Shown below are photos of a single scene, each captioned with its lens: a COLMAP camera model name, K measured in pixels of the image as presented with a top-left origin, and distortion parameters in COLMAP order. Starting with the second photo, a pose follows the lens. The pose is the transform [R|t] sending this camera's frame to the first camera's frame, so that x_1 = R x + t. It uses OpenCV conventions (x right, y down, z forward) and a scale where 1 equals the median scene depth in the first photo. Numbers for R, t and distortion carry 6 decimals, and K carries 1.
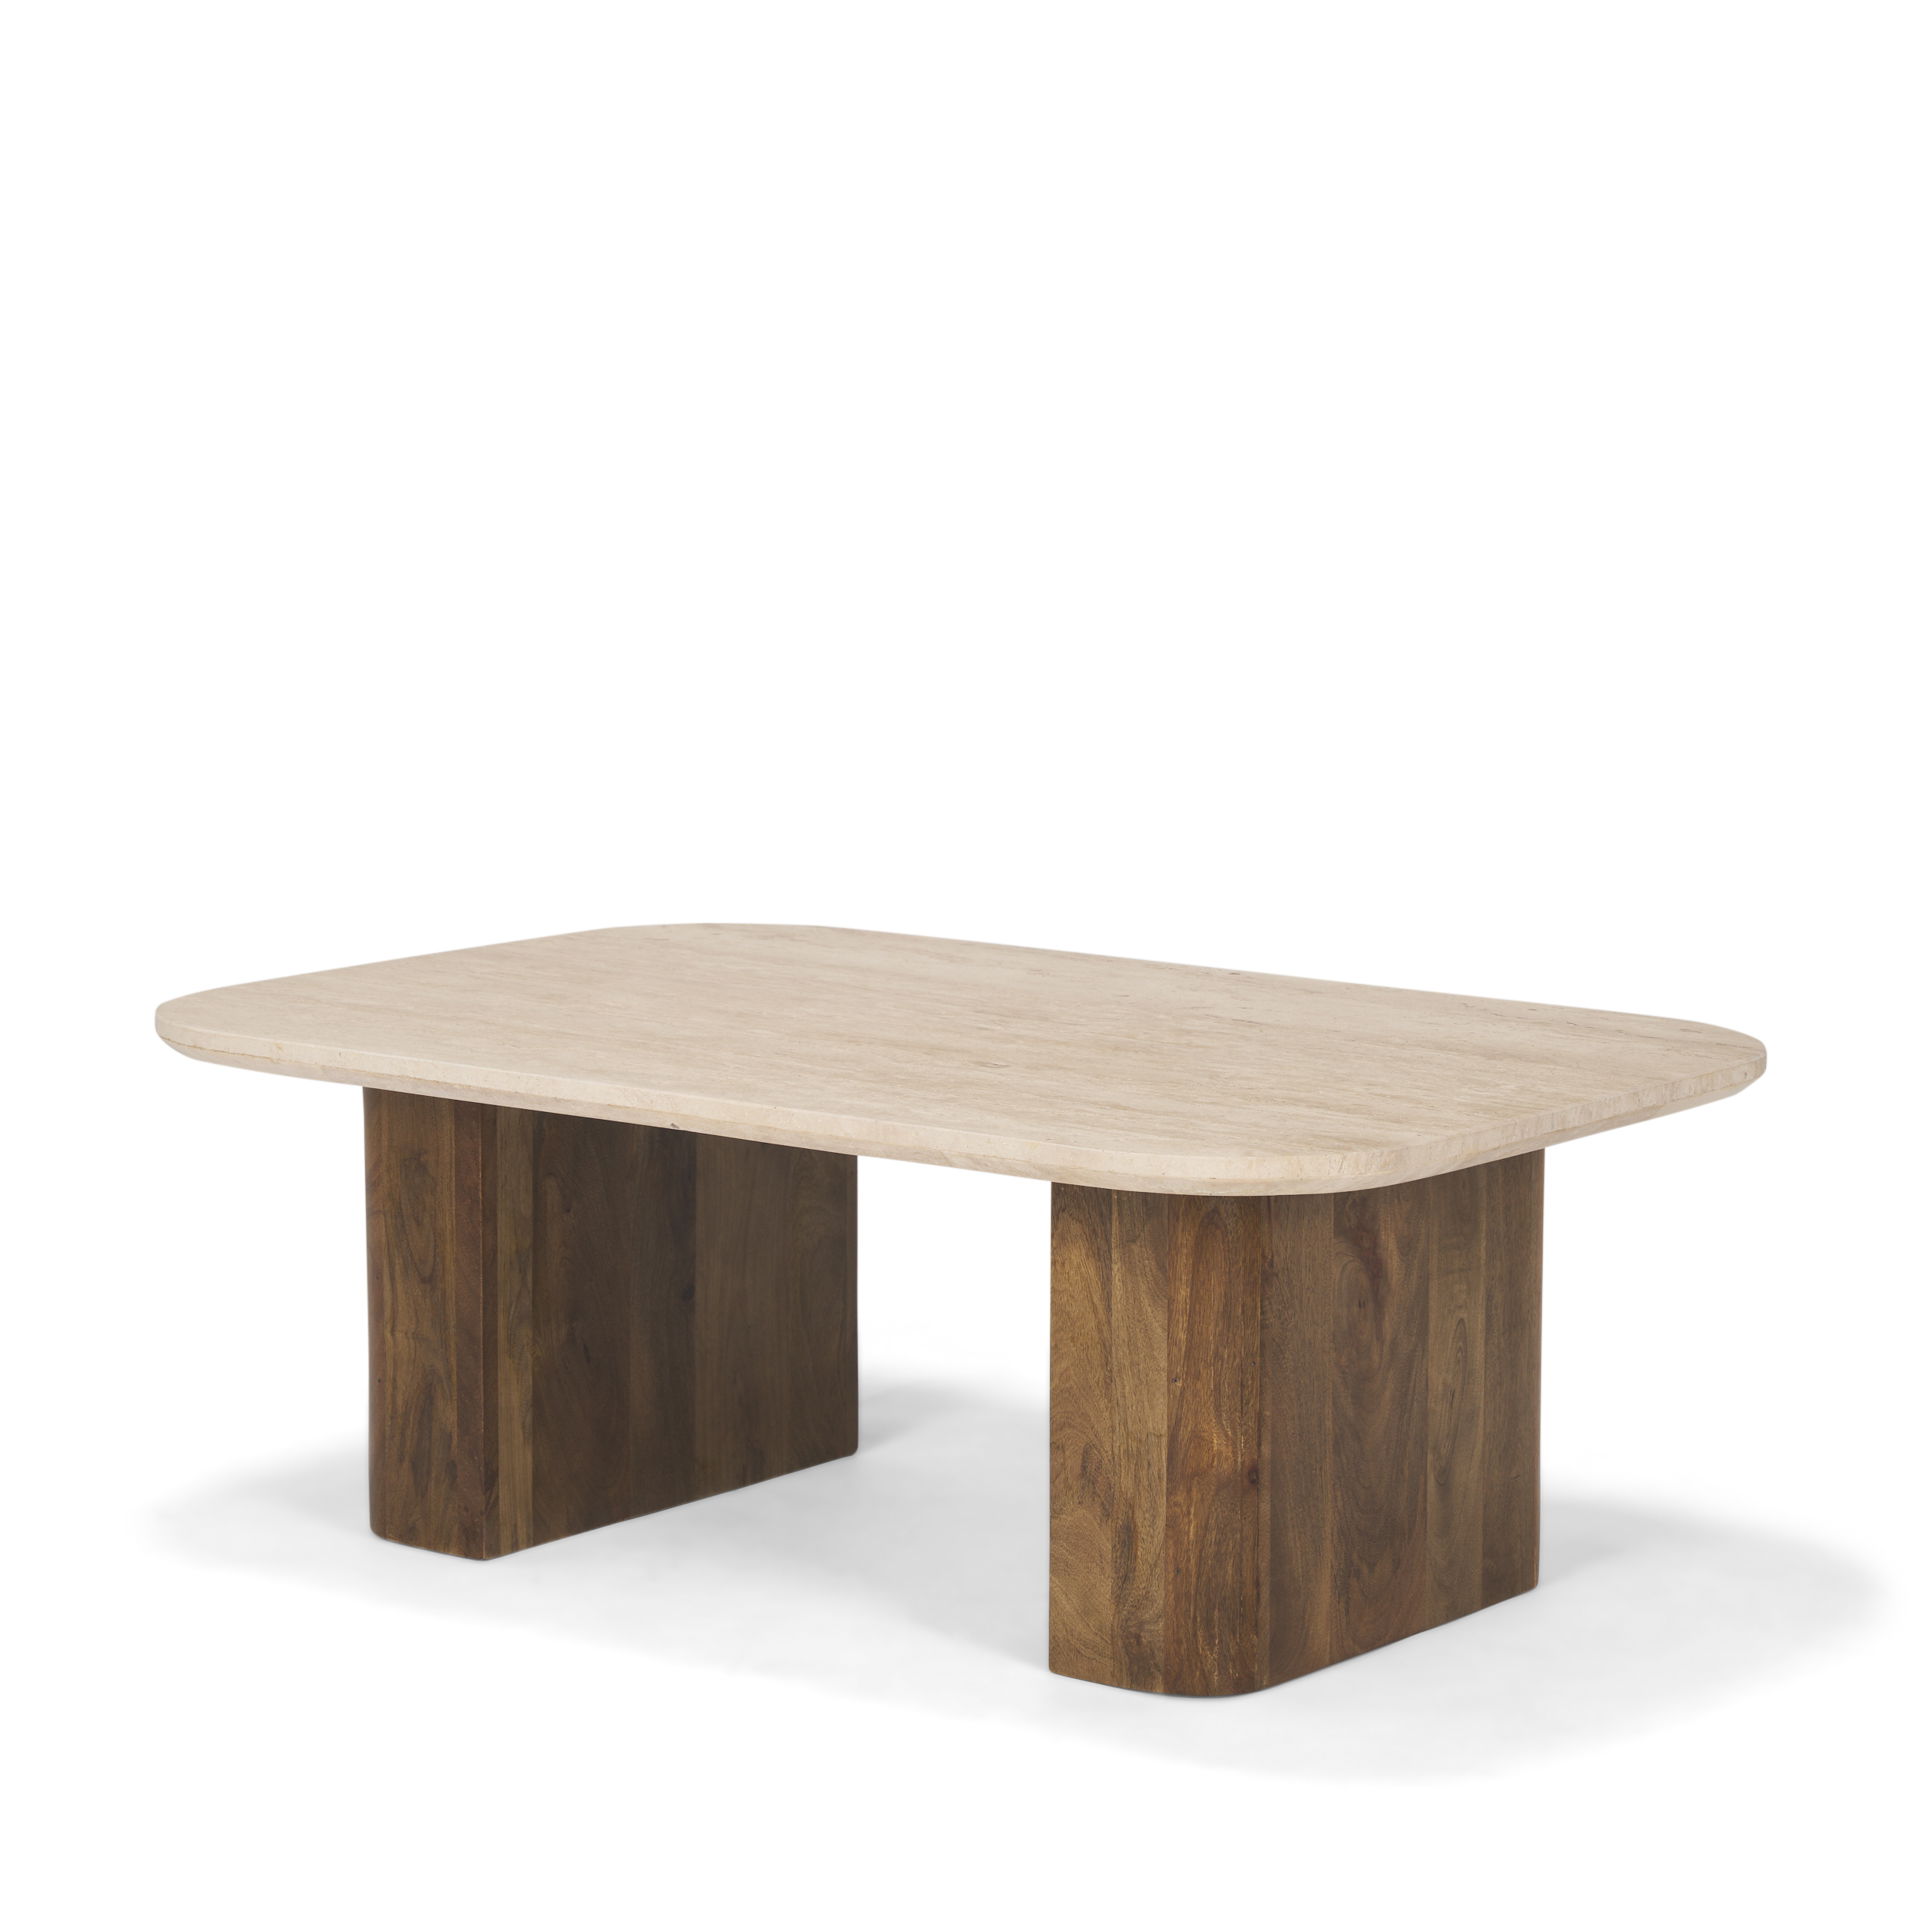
lens RADIAL K [[5610.3, 0, 959.0], [0, 5610.3, 959.9], [0, 0, 1]] dist [-0.025528, 0.000000]
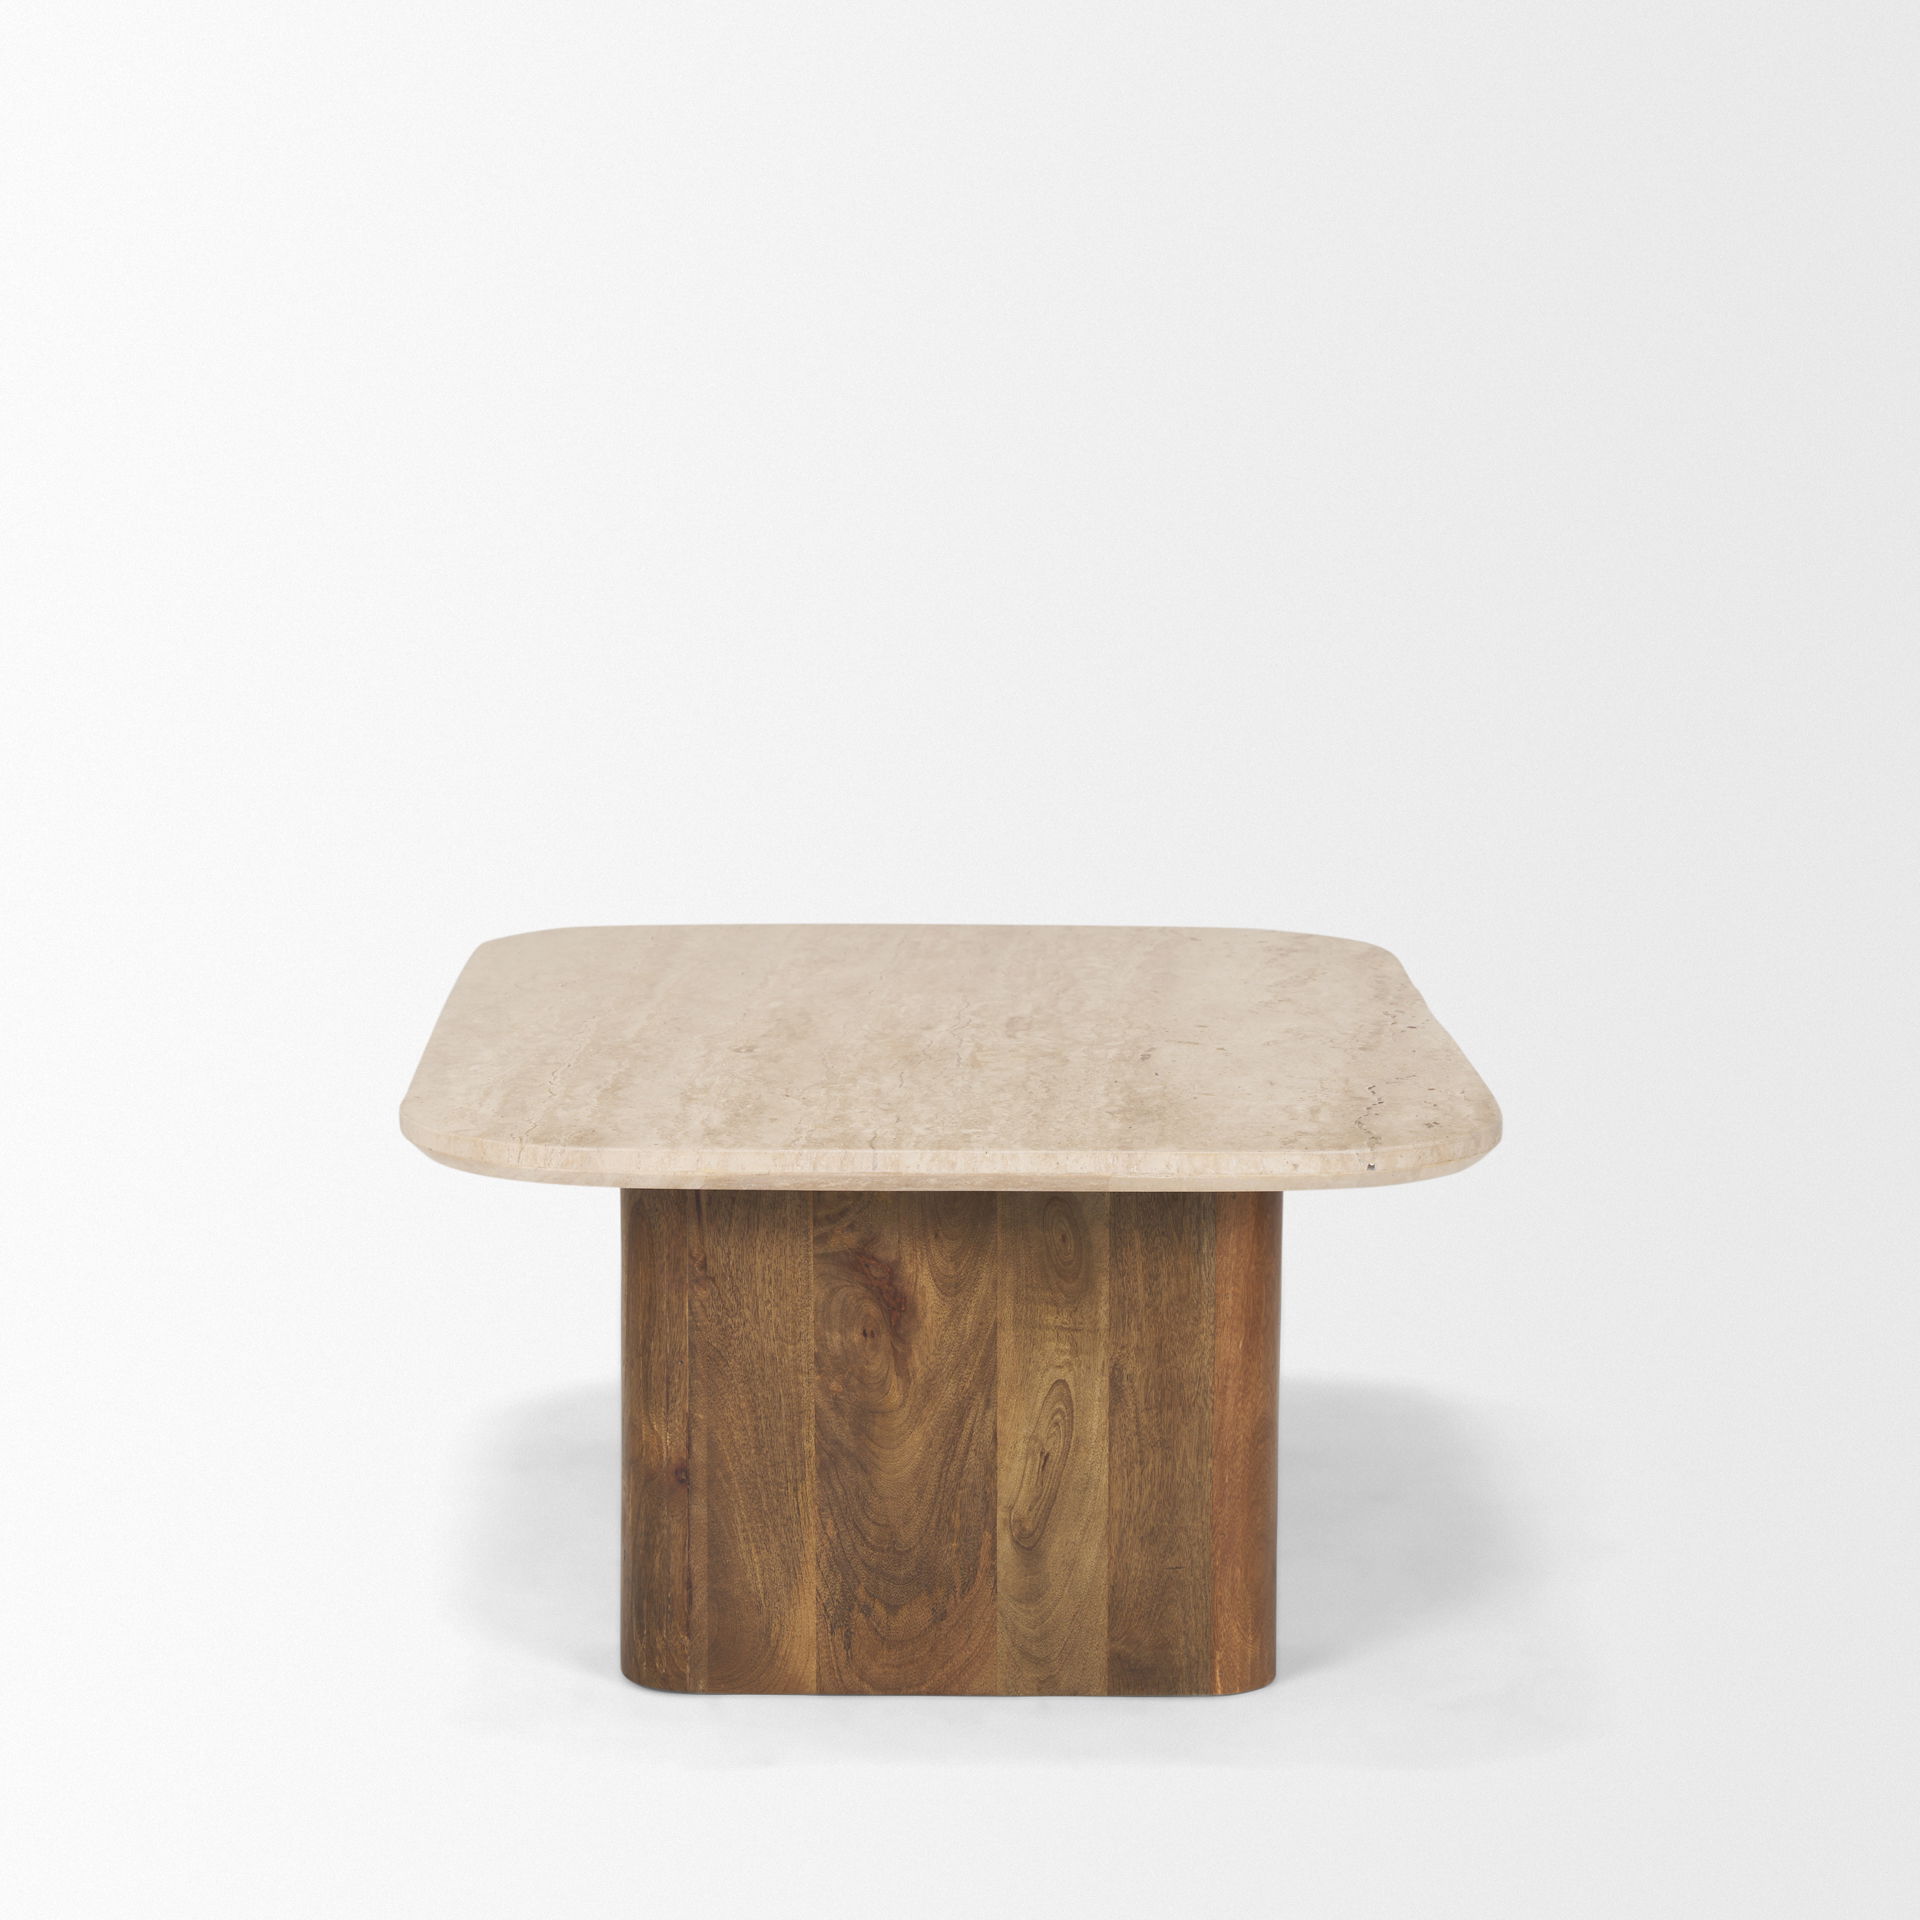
lens RADIAL K [[5610.3, 0, 958.2], [0, 5610.3, 961.0], [0, 0, 1]] dist [-0.025528, 0.000000]
pose [[0.615833, 0.108497, -0.780371, 0.837372], [-0.113298, 0.992374, 0.048563, -0.051902], [0.779688, 0.058507, 0.623429, 0.404715]]
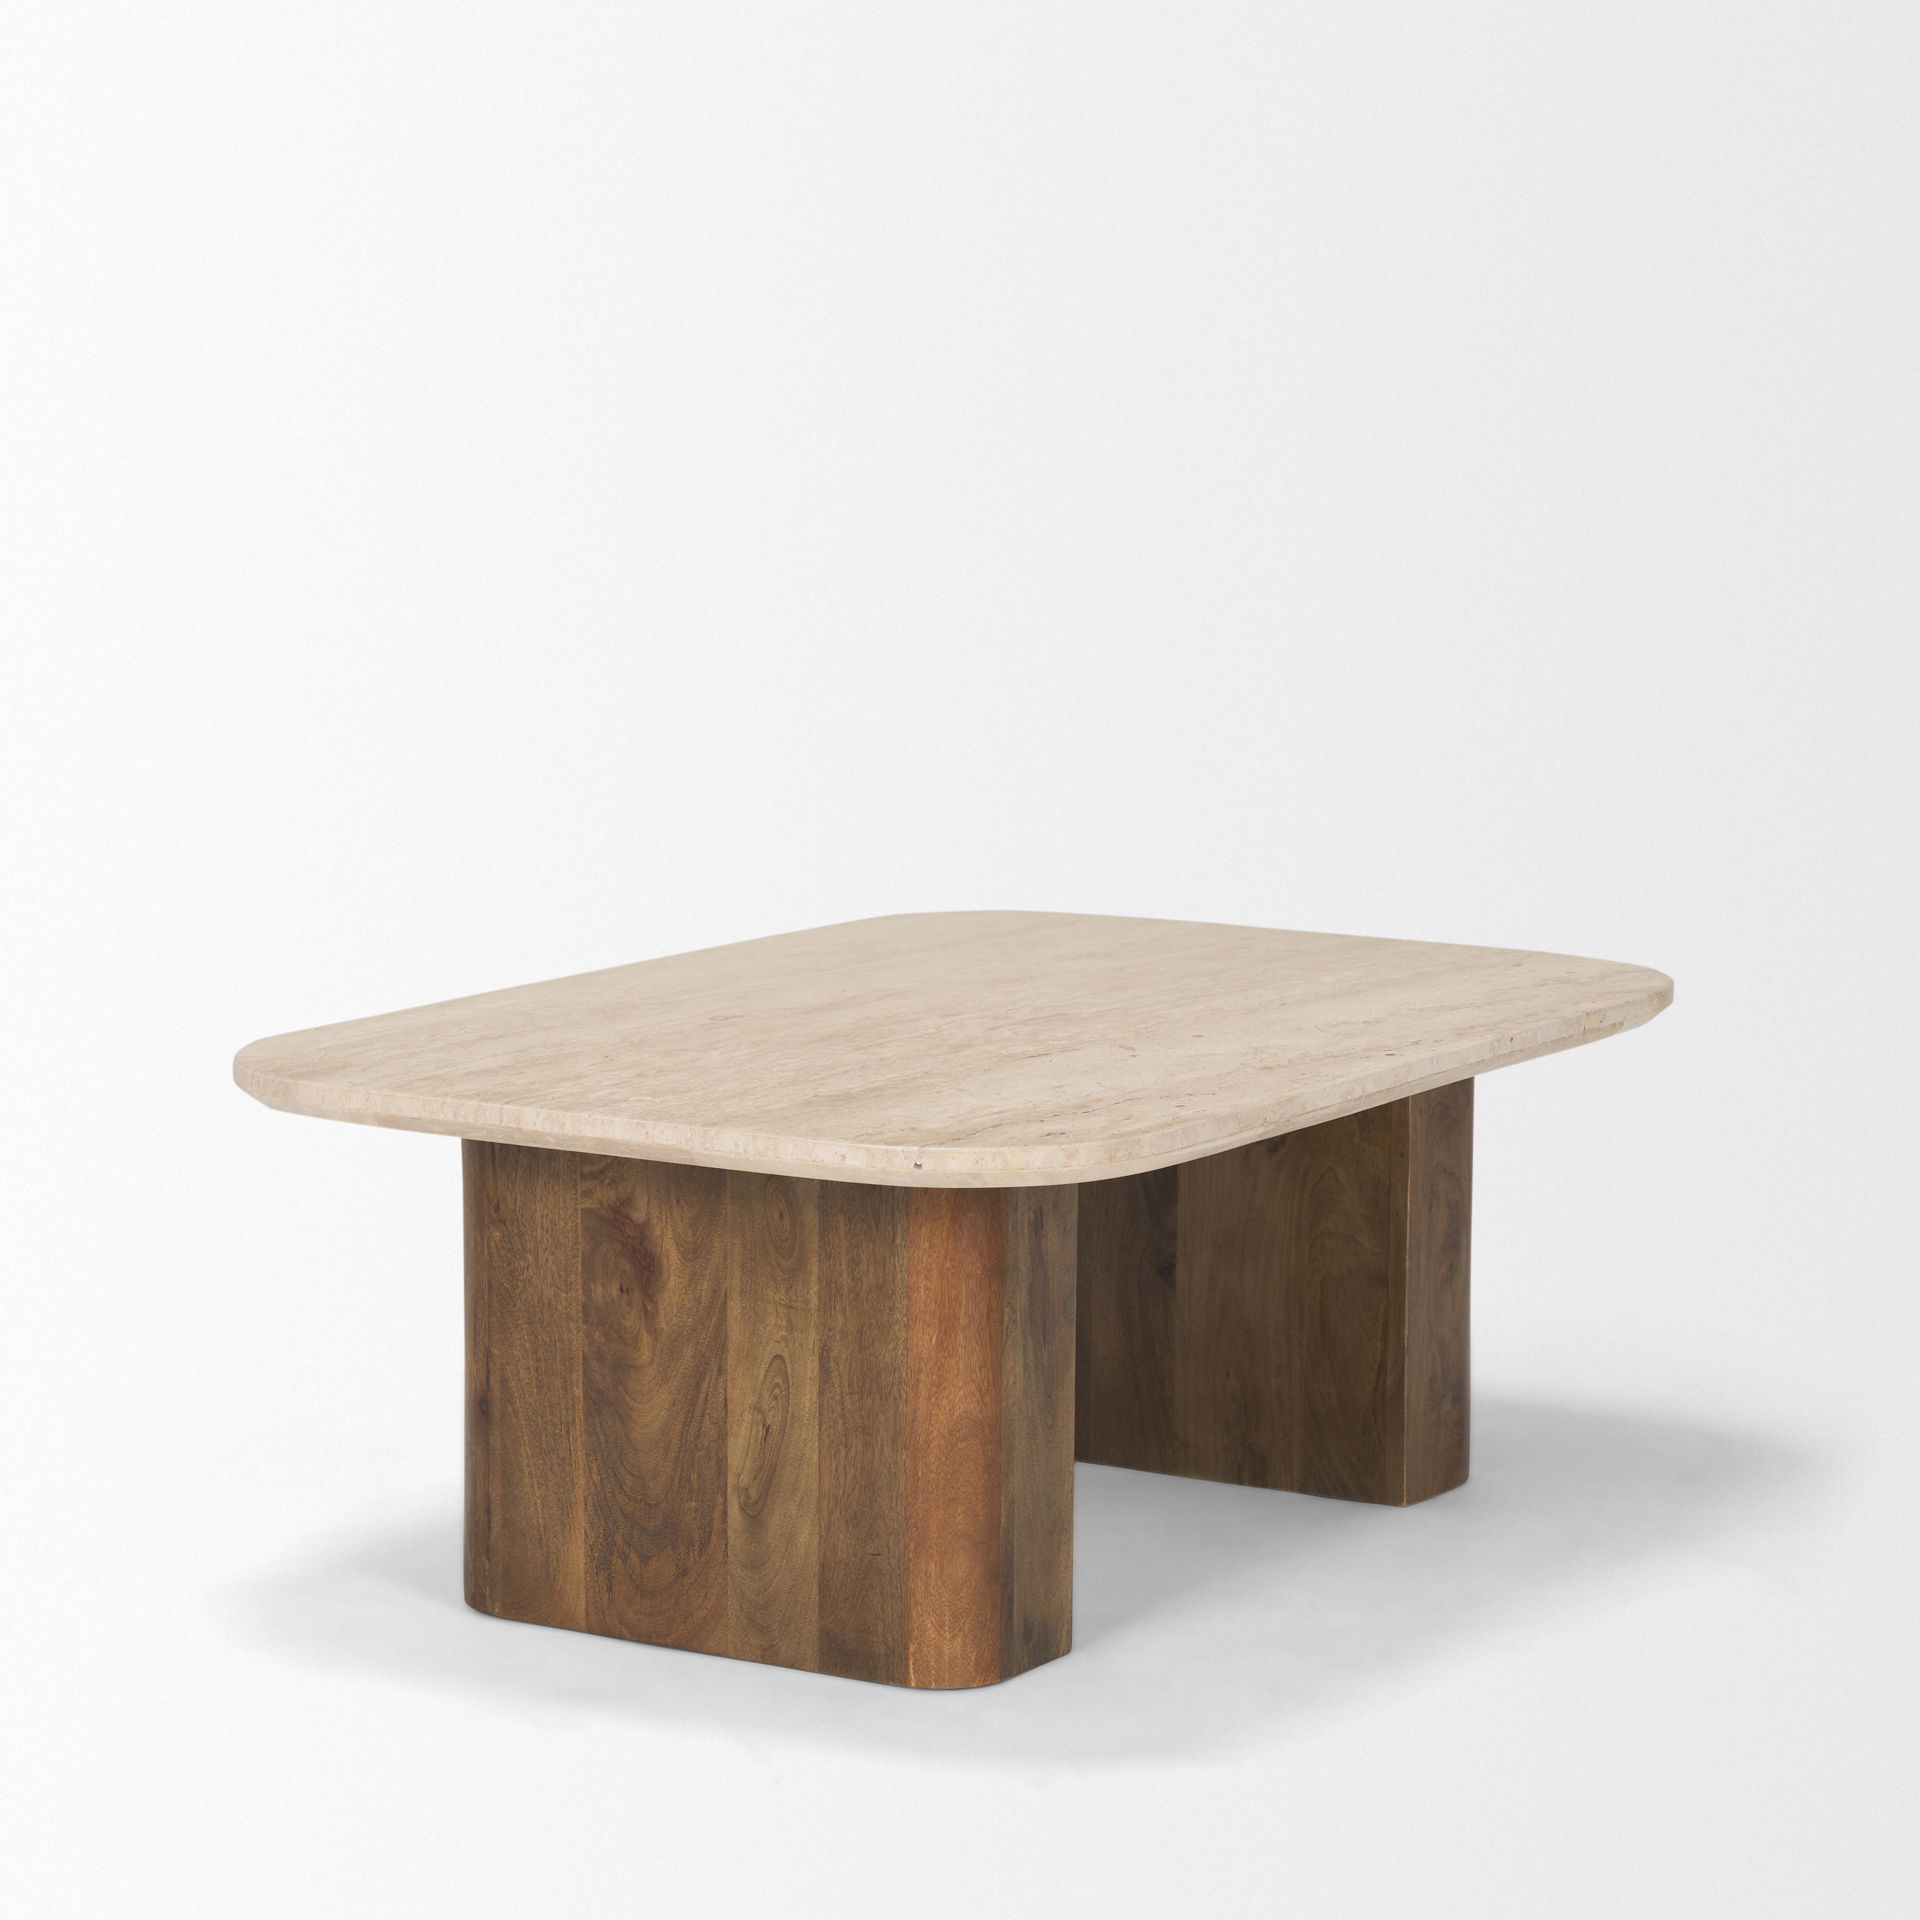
lens RADIAL K [[5610.3, 0, 961.8], [0, 5610.3, 960.4], [0, 0, 1]] dist [-0.025528, 0.000000]
pose [[0.093427, 0.130816, -0.986995, 1.070385], [-0.144911, 0.982561, 0.116511, -0.123610], [0.985024, 0.132141, 0.110755, 0.945476]]
